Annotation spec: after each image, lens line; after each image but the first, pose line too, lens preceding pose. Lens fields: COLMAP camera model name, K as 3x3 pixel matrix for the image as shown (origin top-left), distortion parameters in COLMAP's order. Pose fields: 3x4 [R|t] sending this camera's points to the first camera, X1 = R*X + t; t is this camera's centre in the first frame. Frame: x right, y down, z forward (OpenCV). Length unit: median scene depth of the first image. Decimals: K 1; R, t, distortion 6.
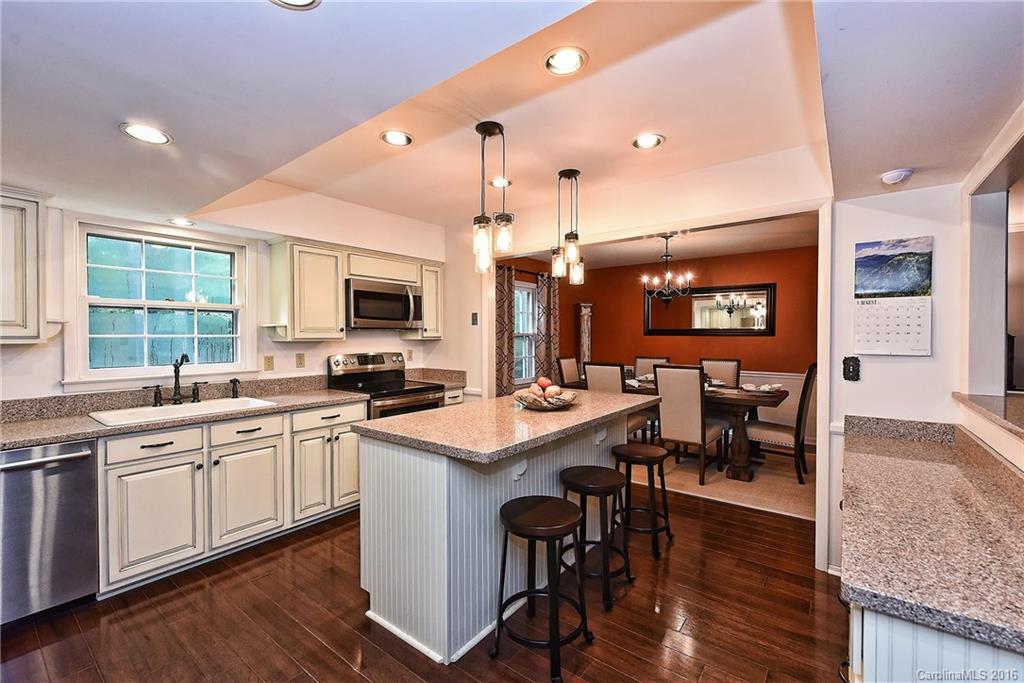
lens RADIAL K [[430.6, 0, 508.9], [0, 430.6, 340.5], [0, 0, 1]] dist [0.002914, 0.000059]
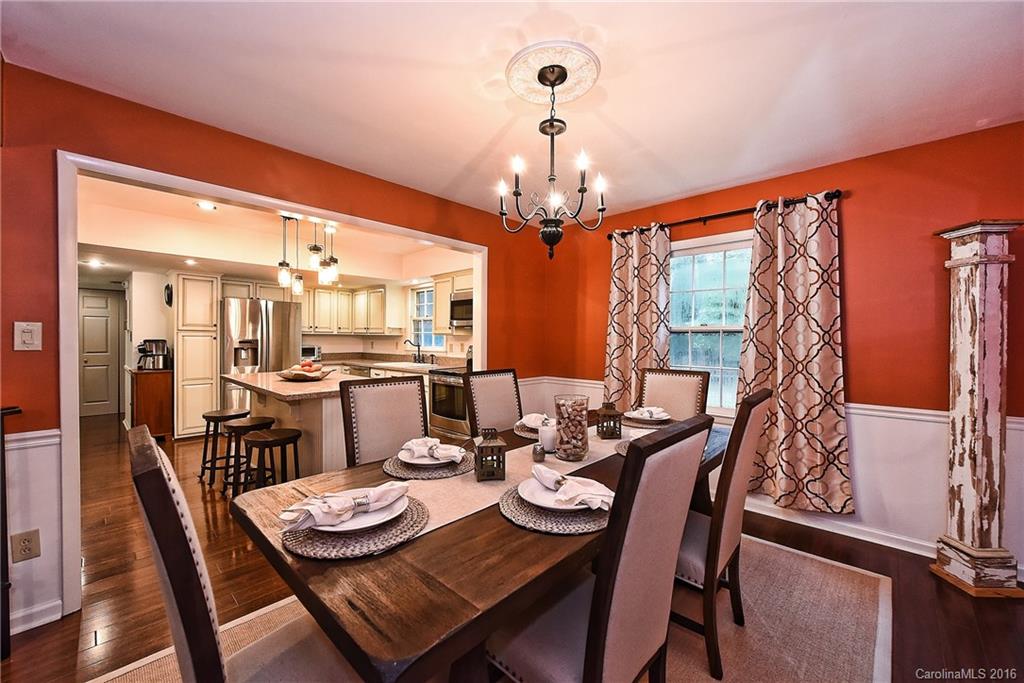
lens RADIAL K [[407.2, 0, 515.7], [0, 407.2, 341.0], [0, 0, 1]] dist [0.004218, -0.000305]
pose [[-0.092276, 0.013260, -0.995645, 1.186674], [-0.011885, 0.999825, 0.014417, -0.002987], [0.995663, 0.013164, -0.092102, 1.568159]]
